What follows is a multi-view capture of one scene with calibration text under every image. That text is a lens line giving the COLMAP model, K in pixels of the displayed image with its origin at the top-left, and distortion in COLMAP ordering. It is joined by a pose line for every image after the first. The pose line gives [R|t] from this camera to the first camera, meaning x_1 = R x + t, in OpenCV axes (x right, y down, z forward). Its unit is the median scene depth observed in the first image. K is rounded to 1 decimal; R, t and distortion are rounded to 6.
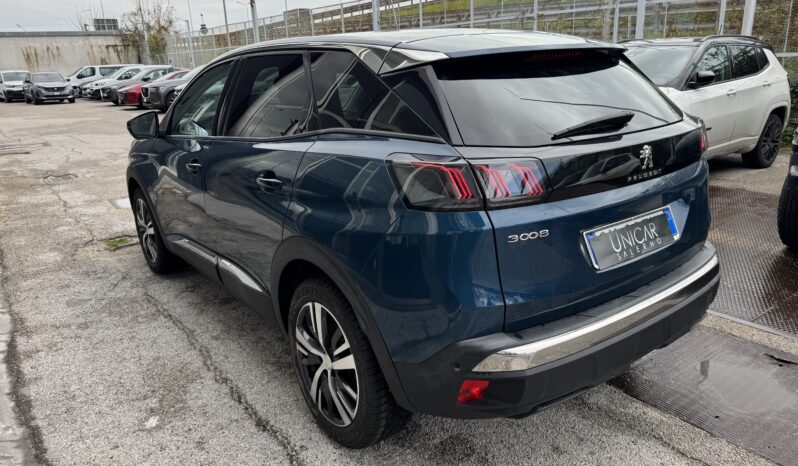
lens RADIAL K [[575.8, 0, 402.4], [0, 575.8, 242.9], [0, 0, 1]] dist [0.001948, -0.003393]
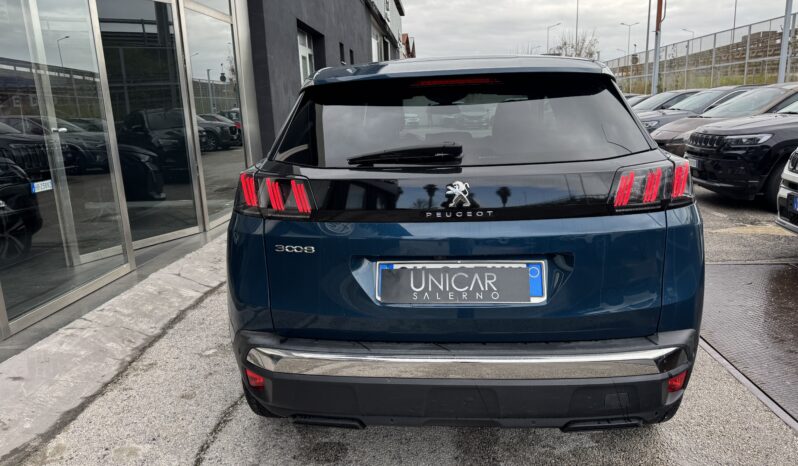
lens RADIAL K [[562.5, 0, 399.0], [0, 562.5, 233.0], [0, 0, 1]] dist [0.024154, -0.001864]
pose [[0.762975, 0.157183, -0.627026, 0.844663], [-0.198546, 0.980083, 0.004093, -0.069526], [0.615181, 0.121371, 0.778987, 0.249343]]
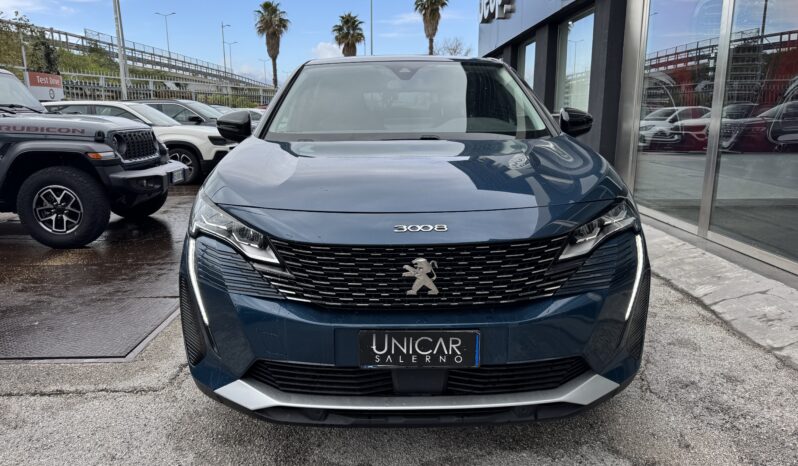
lens RADIAL K [[575.8, 0, 402.4], [0, 575.8, 242.9], [0, 0, 1]] dist [0.001948, -0.003393]
pose [[-0.810693, -0.082093, 0.579688, -1.315214], [0.215282, 0.878956, 0.425546, -0.815696], [-0.544454, 0.469784, -0.694890, 3.182960]]
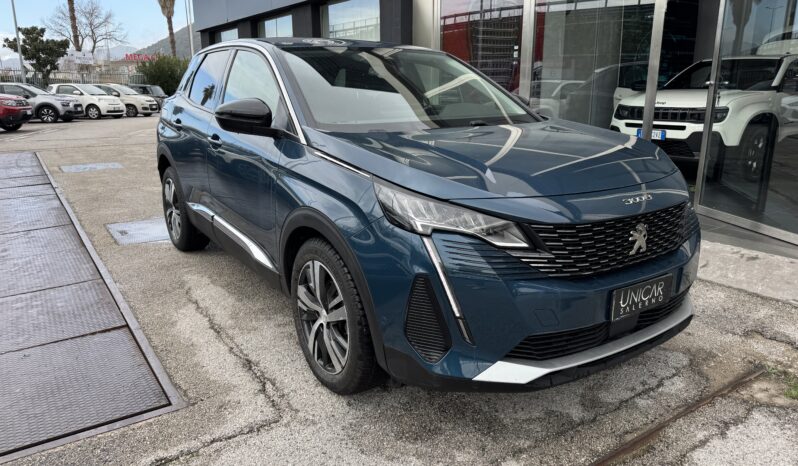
lens RADIAL K [[575.8, 0, 402.4], [0, 575.8, 242.9], [0, 0, 1]] dist [0.001948, -0.003393]
pose [[-0.998009, 0.035881, 0.051865, -0.468727], [0.058352, 0.837348, 0.543547, -0.995956], [-0.023926, 0.545491, -0.837775, 3.498473]]
